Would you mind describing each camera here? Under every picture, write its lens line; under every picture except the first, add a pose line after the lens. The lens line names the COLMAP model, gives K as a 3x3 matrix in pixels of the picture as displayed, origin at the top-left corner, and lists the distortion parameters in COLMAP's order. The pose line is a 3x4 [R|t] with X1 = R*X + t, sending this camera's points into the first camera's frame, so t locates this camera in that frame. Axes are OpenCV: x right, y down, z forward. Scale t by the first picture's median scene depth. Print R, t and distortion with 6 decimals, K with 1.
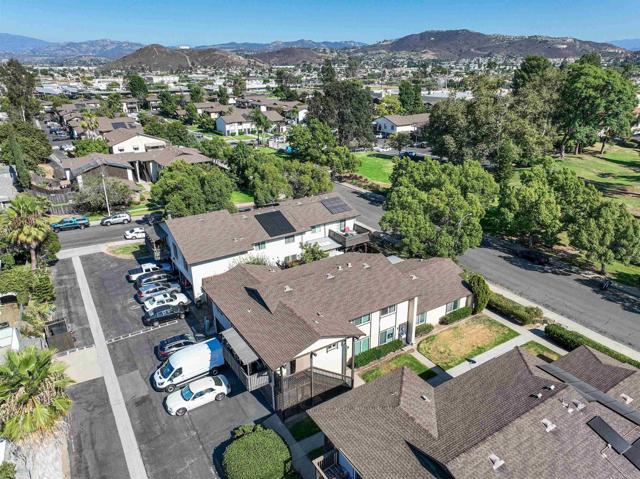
lens RADIAL K [[448.5, 0, 314.3], [0, 448.5, 239.5], [0, 0, 1]] dist [0.000749, 0.011906]
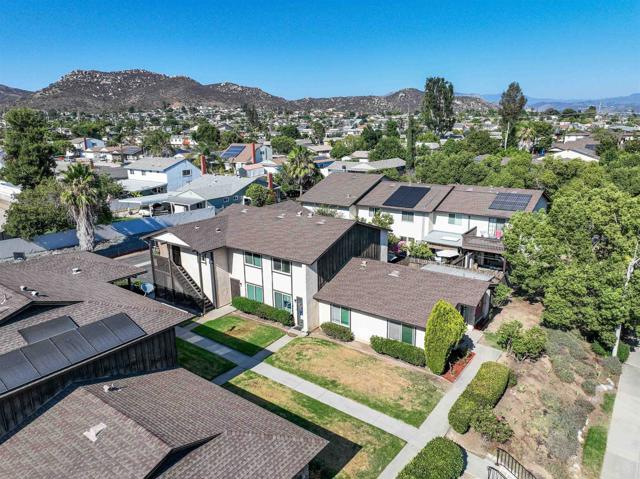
lens RADIAL K [[448.5, 0, 318.2], [0, 448.5, 240.9], [0, 0, 1]] dist [0.000749, 0.011906]
pose [[0.354383, 0.243783, -0.902764, 0.638354], [-0.333351, 0.934927, 0.121610, -0.003626], [0.873665, 0.257840, 0.412588, 0.503385]]
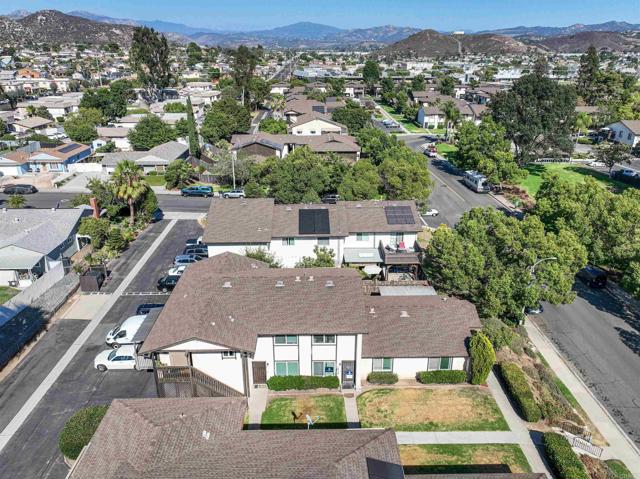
lens RADIAL K [[475.5, 0, 317.3], [0, 475.5, 239.1], [0, 0, 1]] dist [-0.001240, 0.010236]
pose [[0.857650, 0.199748, -0.473854, 0.385918], [-0.197298, 0.978772, 0.055492, -0.054766], [0.474880, 0.045898, 0.878853, 0.130883]]
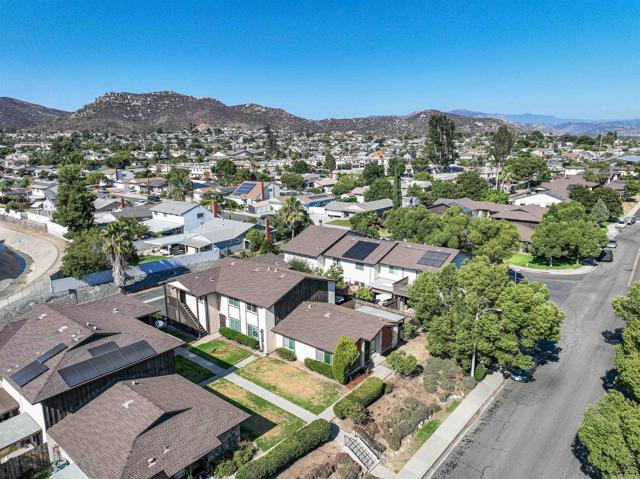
lens RADIAL K [[448.5, 0, 316.9], [0, 448.5, 241.2], [0, 0, 1]] dist [0.000749, 0.011906]
pose [[0.305167, 0.214350, -0.927862, 0.897176], [-0.345337, 0.932926, 0.101941, -0.130197], [0.887477, 0.289317, 0.358721, 0.479446]]
